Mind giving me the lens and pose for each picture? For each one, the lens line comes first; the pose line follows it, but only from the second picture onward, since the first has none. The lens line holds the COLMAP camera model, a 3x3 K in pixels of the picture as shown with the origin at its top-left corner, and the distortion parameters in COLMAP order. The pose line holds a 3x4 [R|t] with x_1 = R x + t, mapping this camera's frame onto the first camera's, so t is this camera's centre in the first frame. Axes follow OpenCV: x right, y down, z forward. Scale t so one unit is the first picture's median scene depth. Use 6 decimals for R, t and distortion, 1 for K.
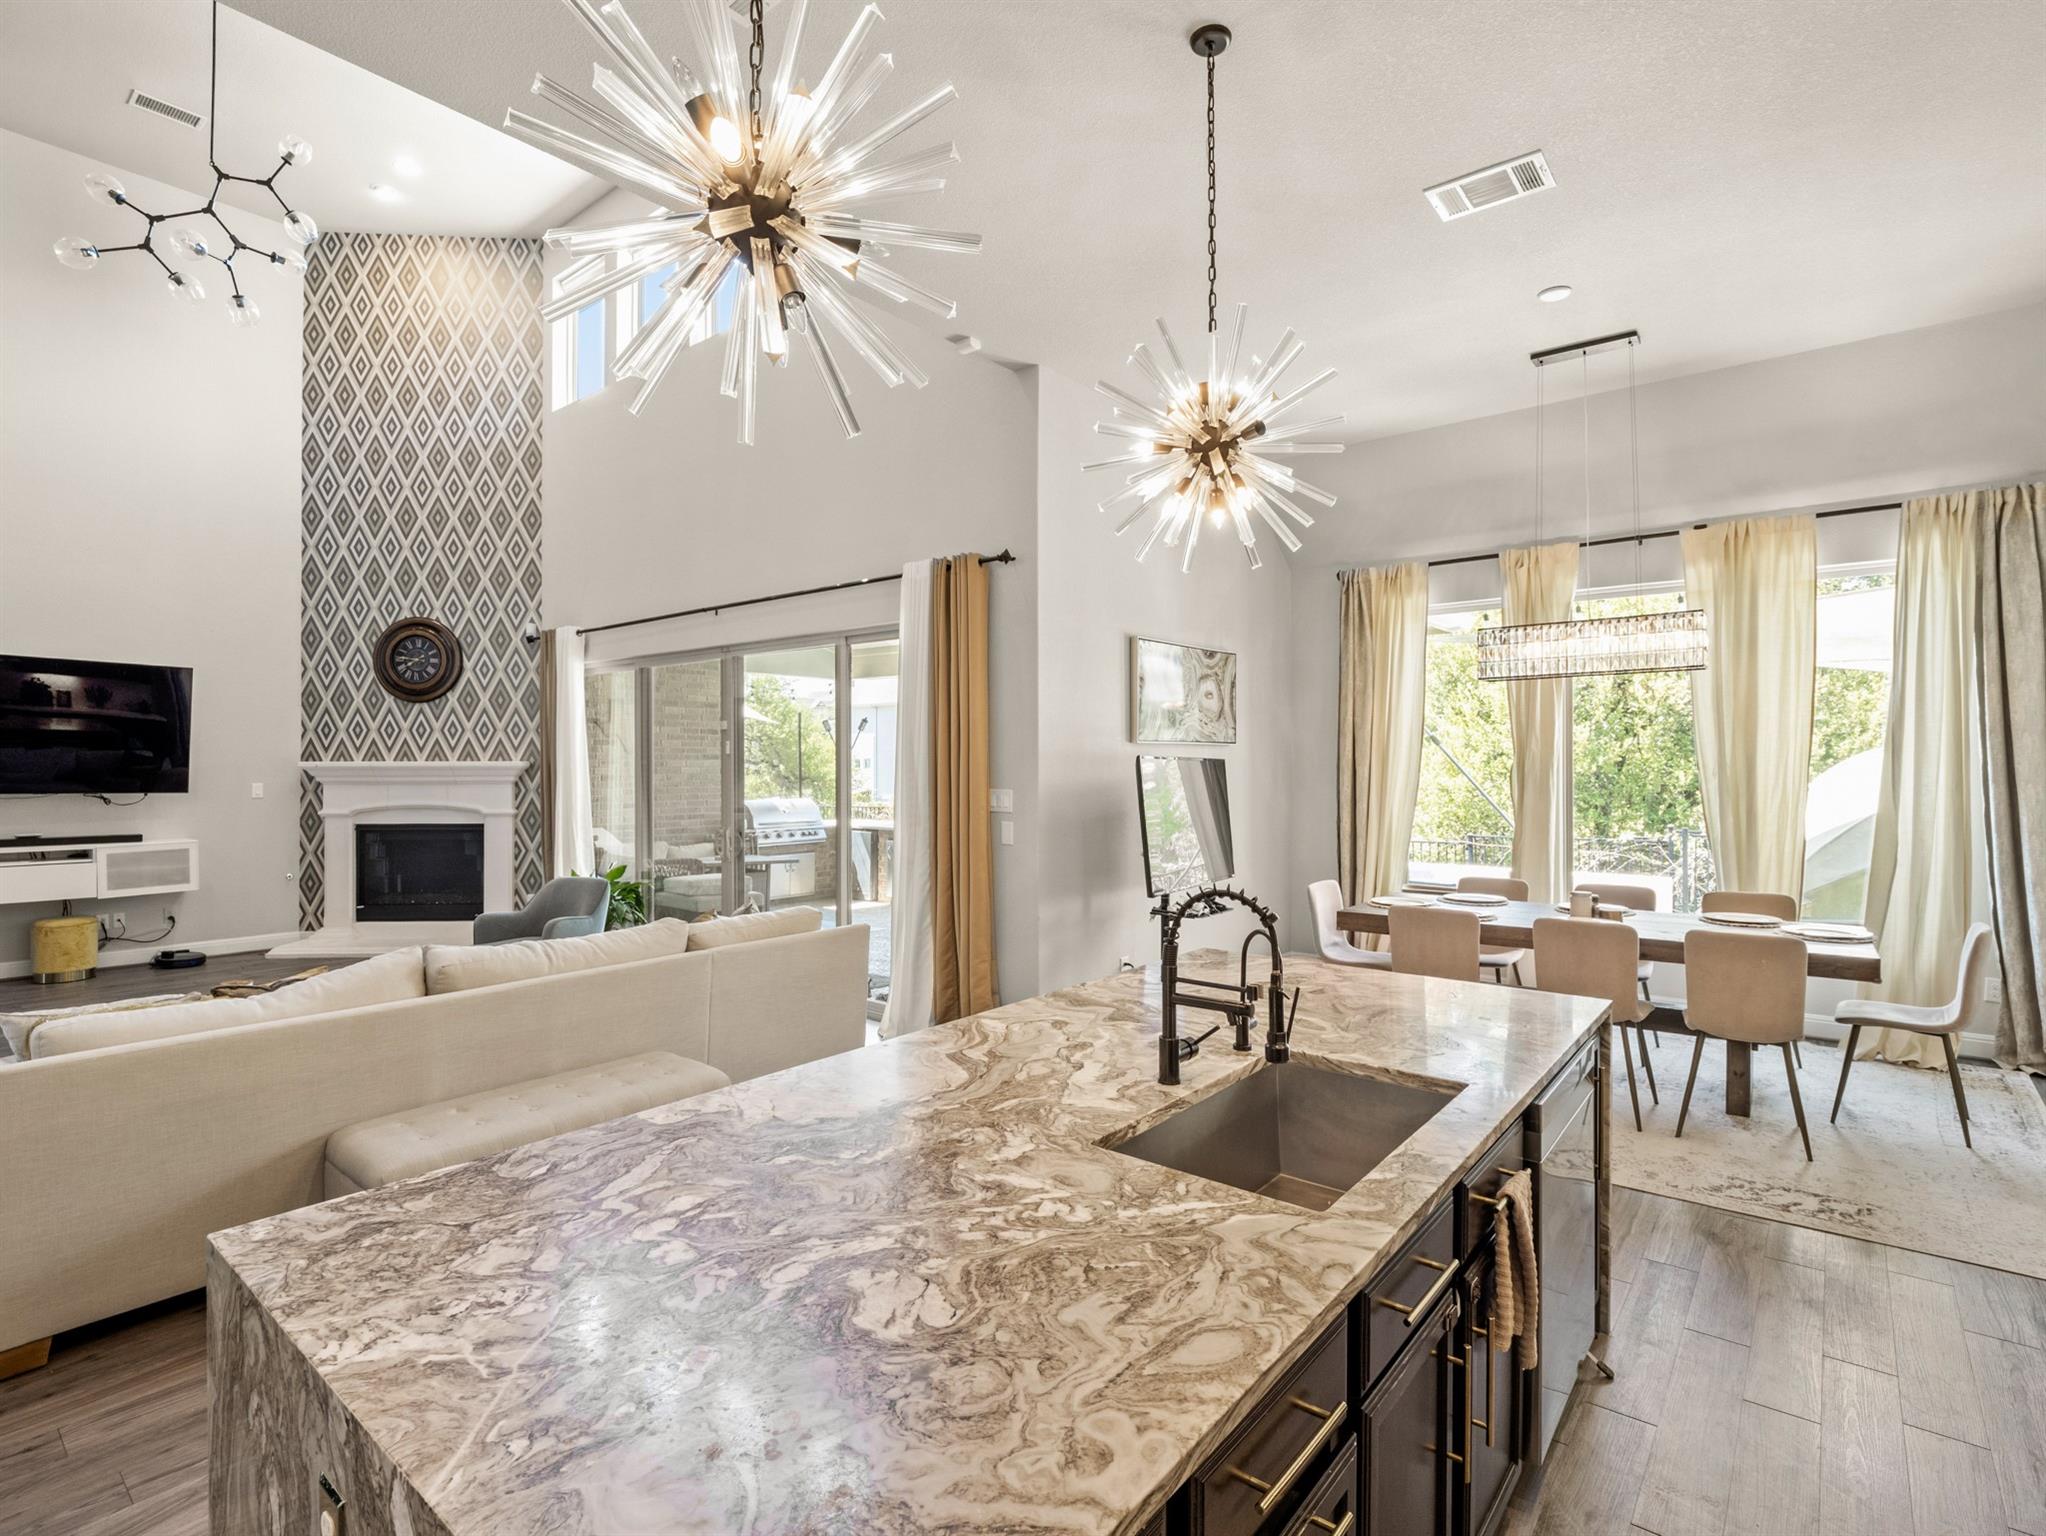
lens RADIAL K [[1000.3, 0, 1020.7], [0, 1000.3, 761.7], [0, 0, 1]] dist [-0.015434, -0.000009]
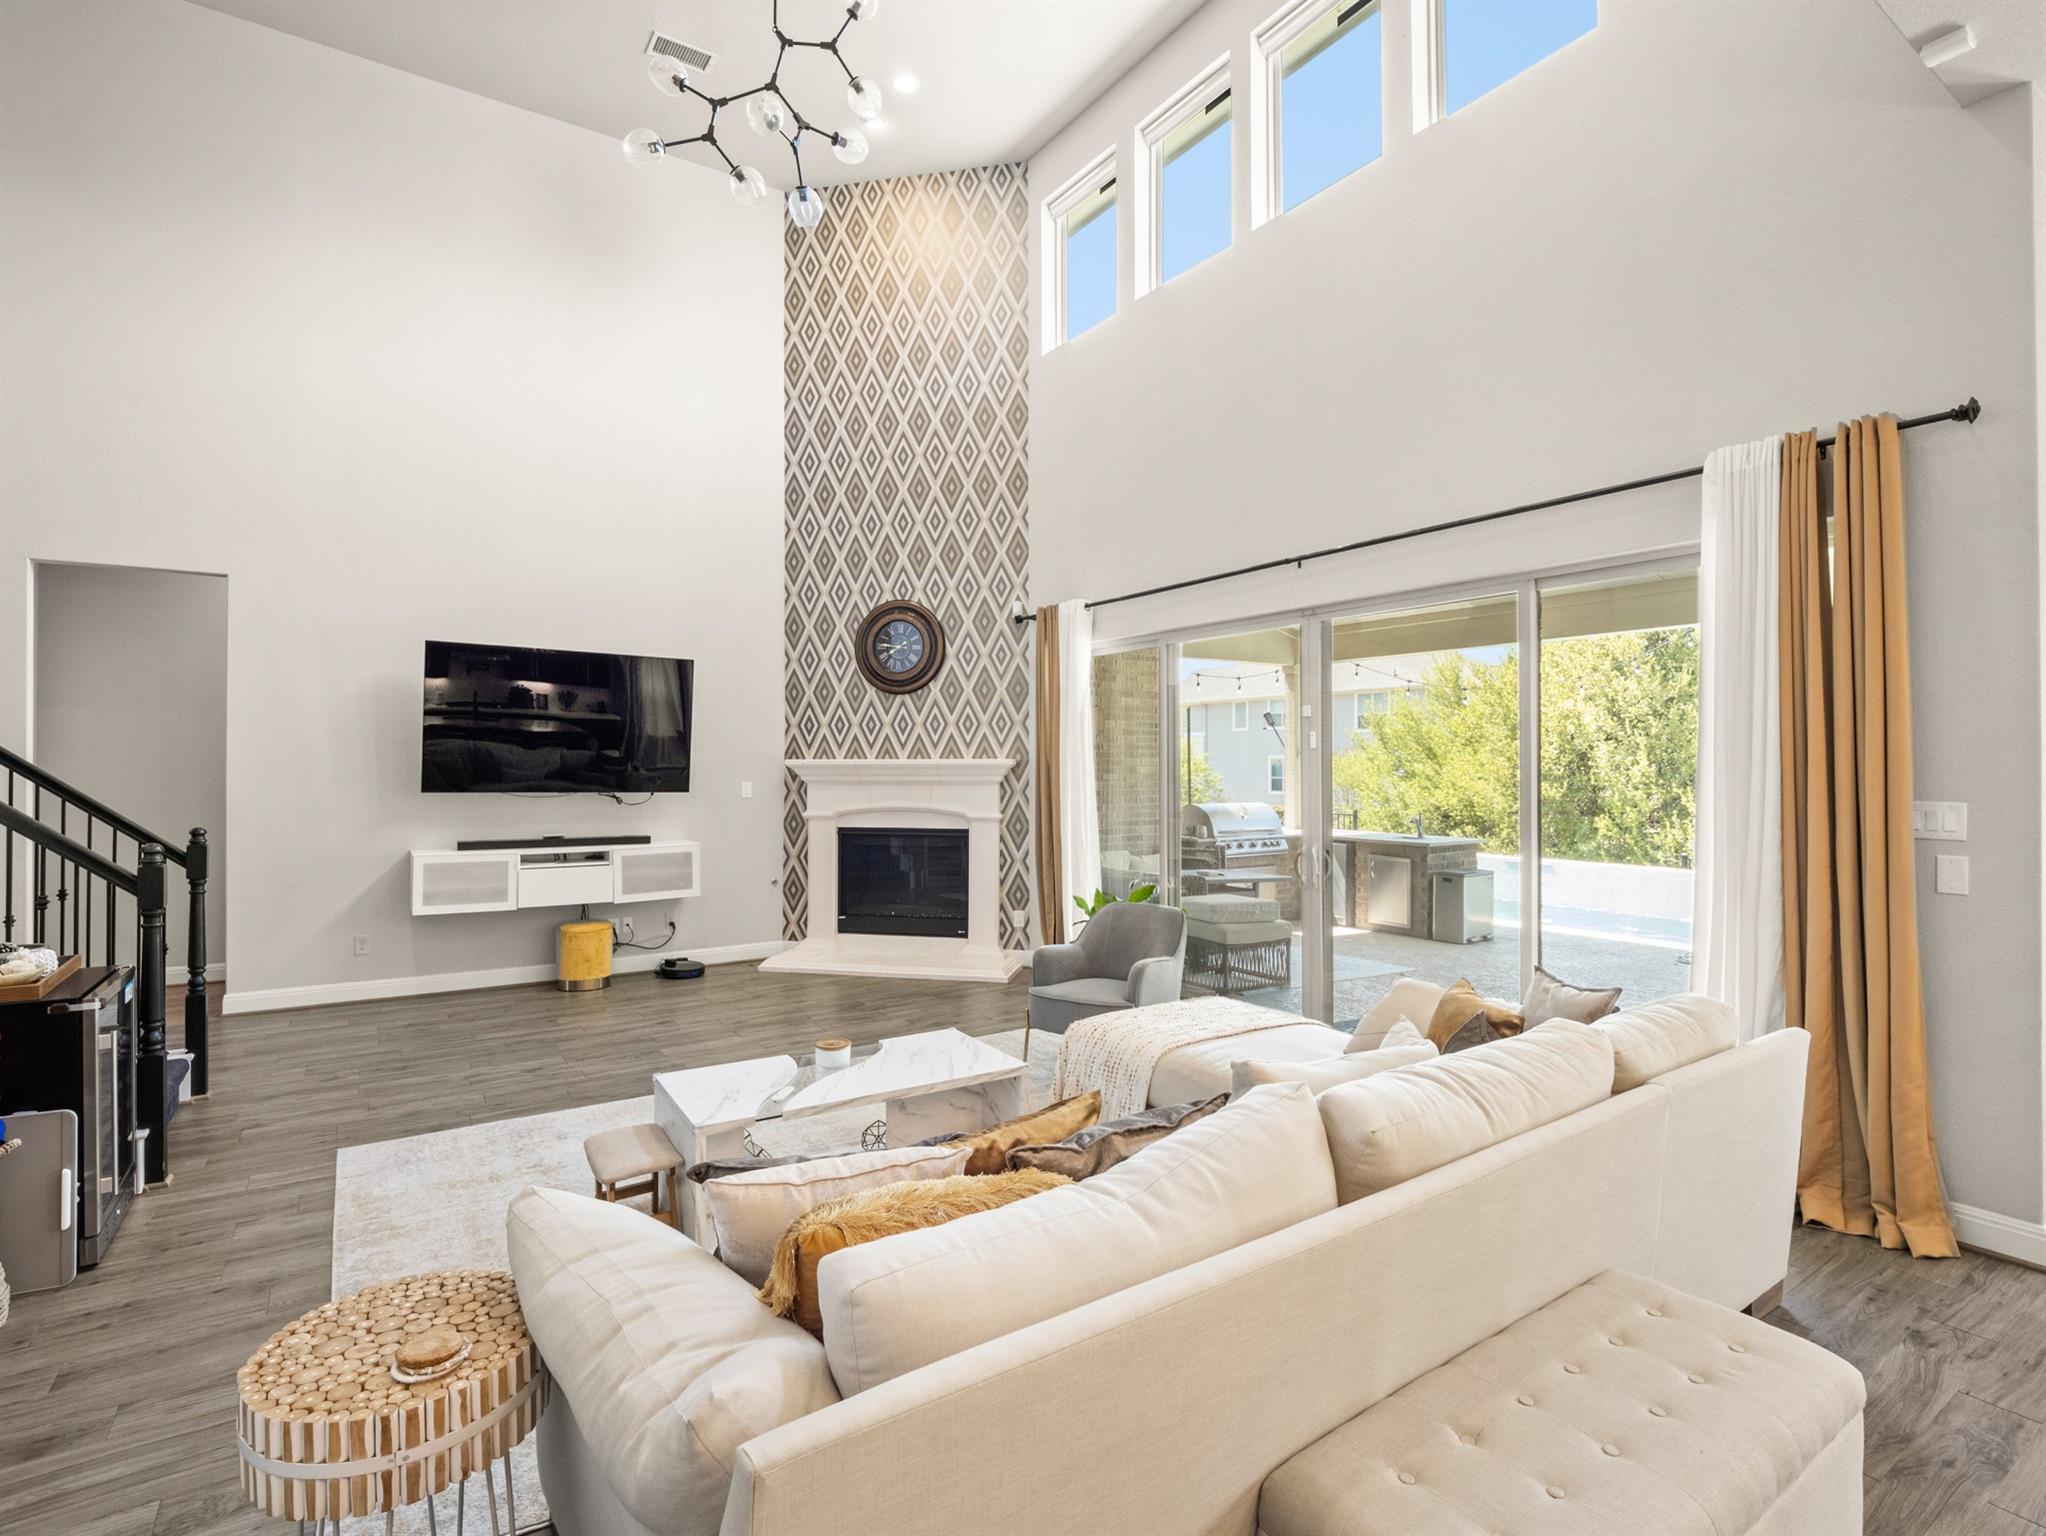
lens RADIAL K [[1000.9, 0, 1023.7], [0, 1000.9, 758.5], [0, 0, 1]] dist [-0.000966, -0.001133]
pose [[0.956350, -0.000885, -0.292223, -0.233252], [0.000045, 0.999996, -0.002881, 0.001690], [0.292224, 0.002742, 0.956346, 0.162775]]
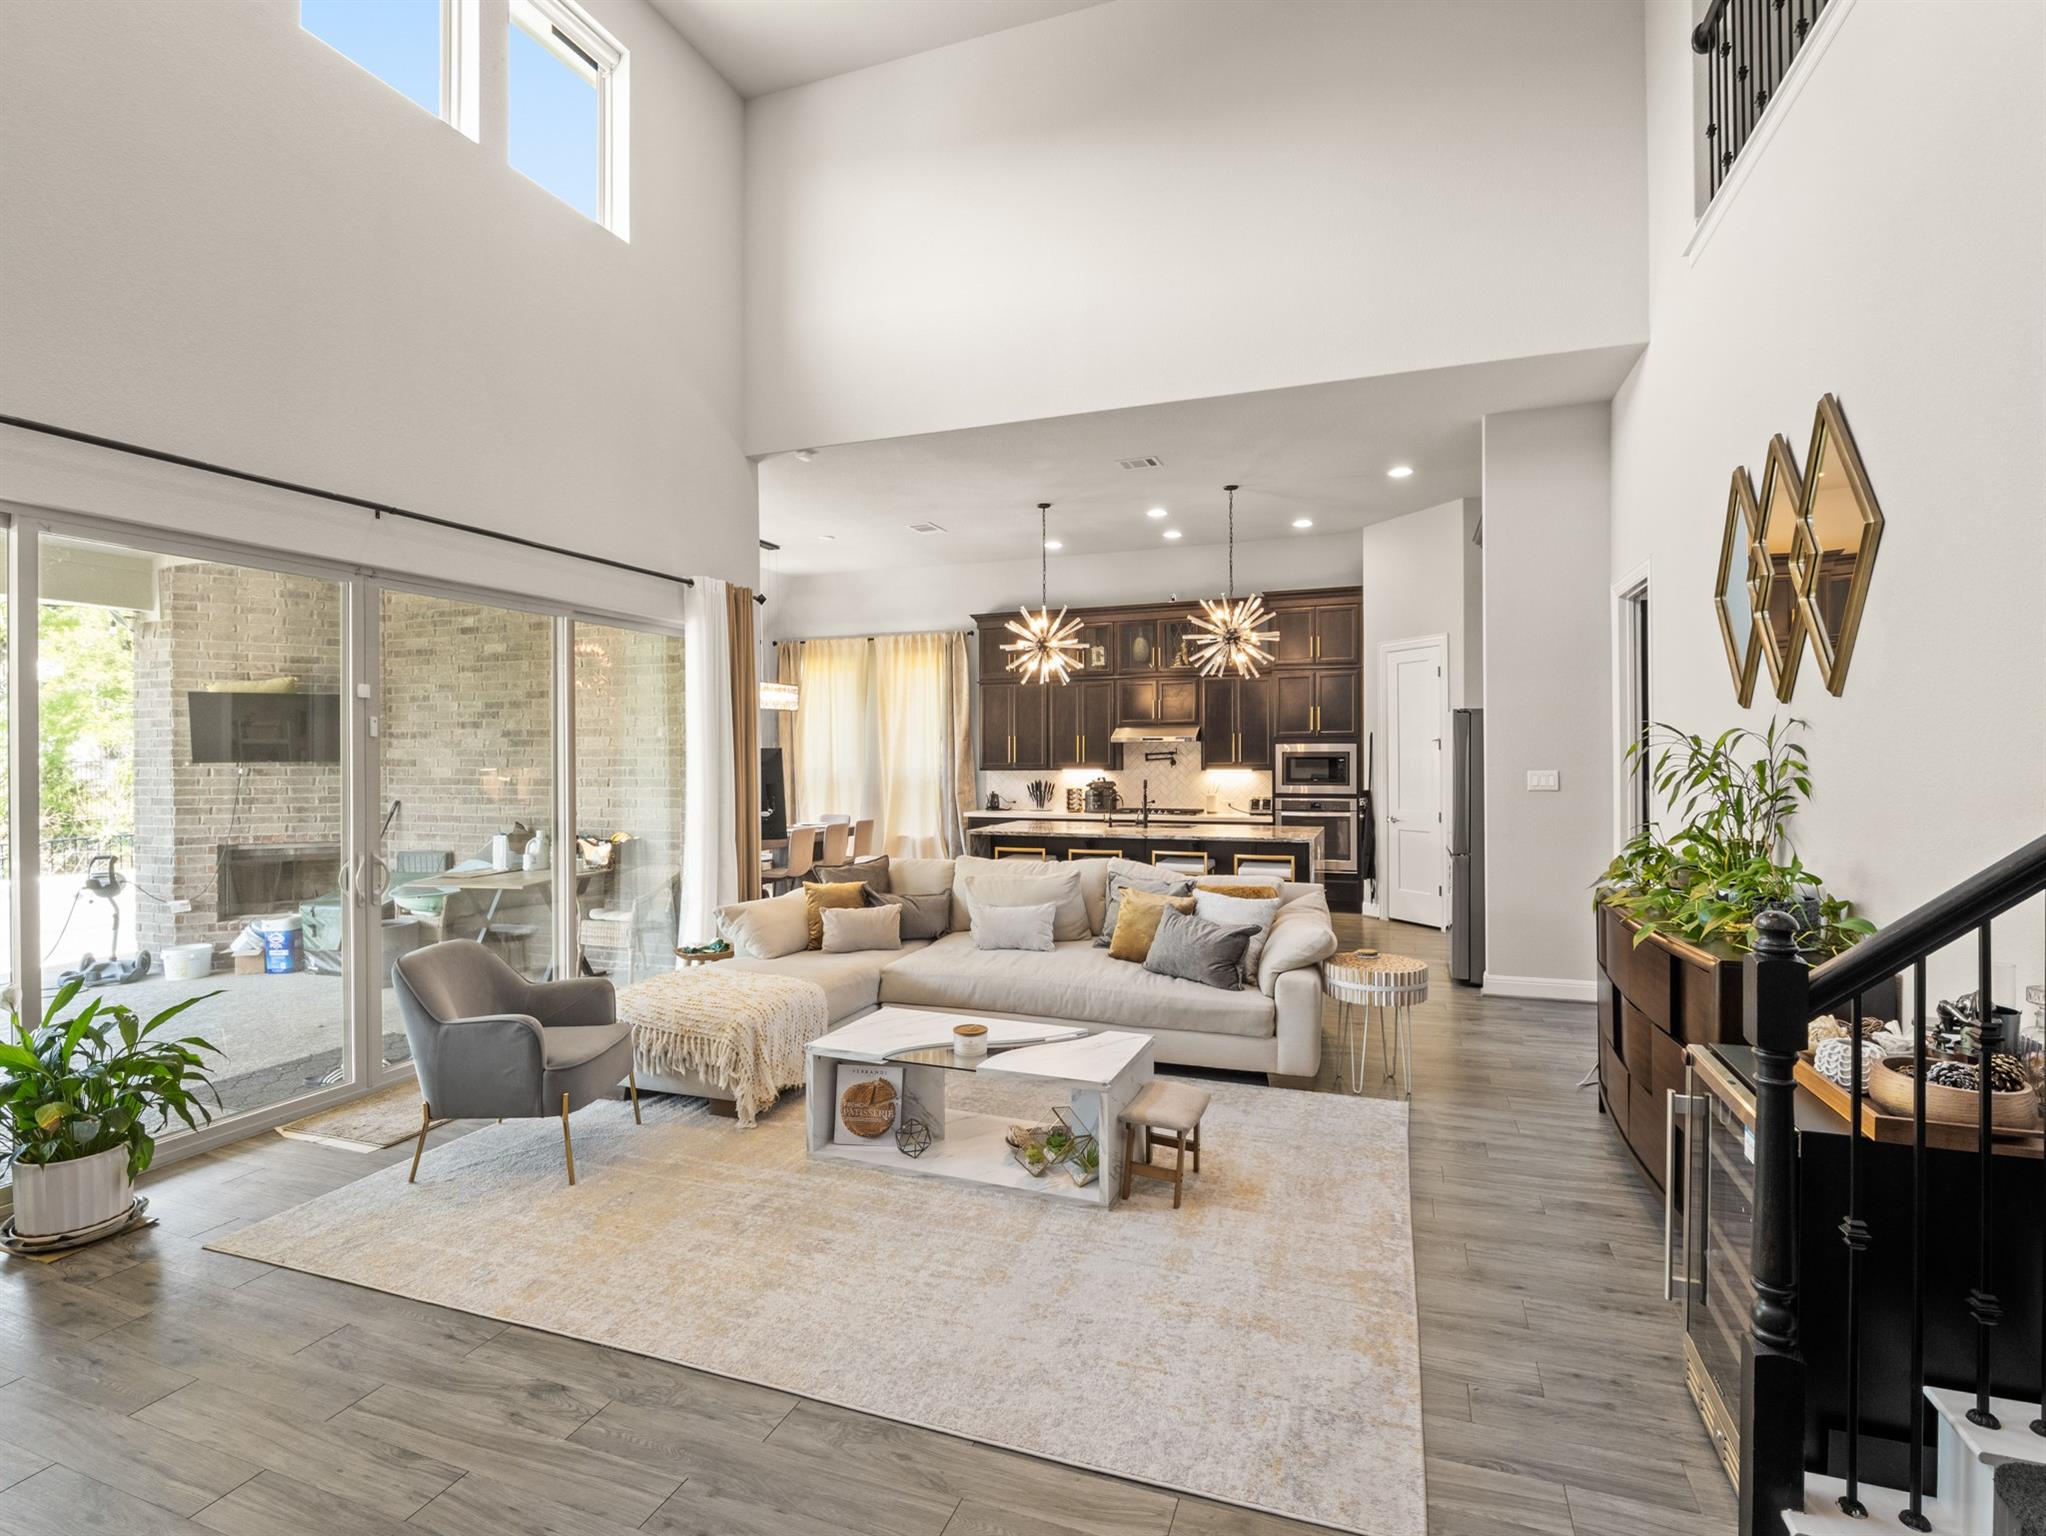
lens RADIAL K [[991.5, 0, 1018.8], [0, 991.5, 760.3], [0, 0, 1]] dist [0.005424, -0.015057]
pose [[-0.328554, -0.001455, 0.944484, -3.389244], [0.004778, 0.999983, 0.003203, 0.021325], [-0.944473, 0.005565, -0.328542, 2.768149]]
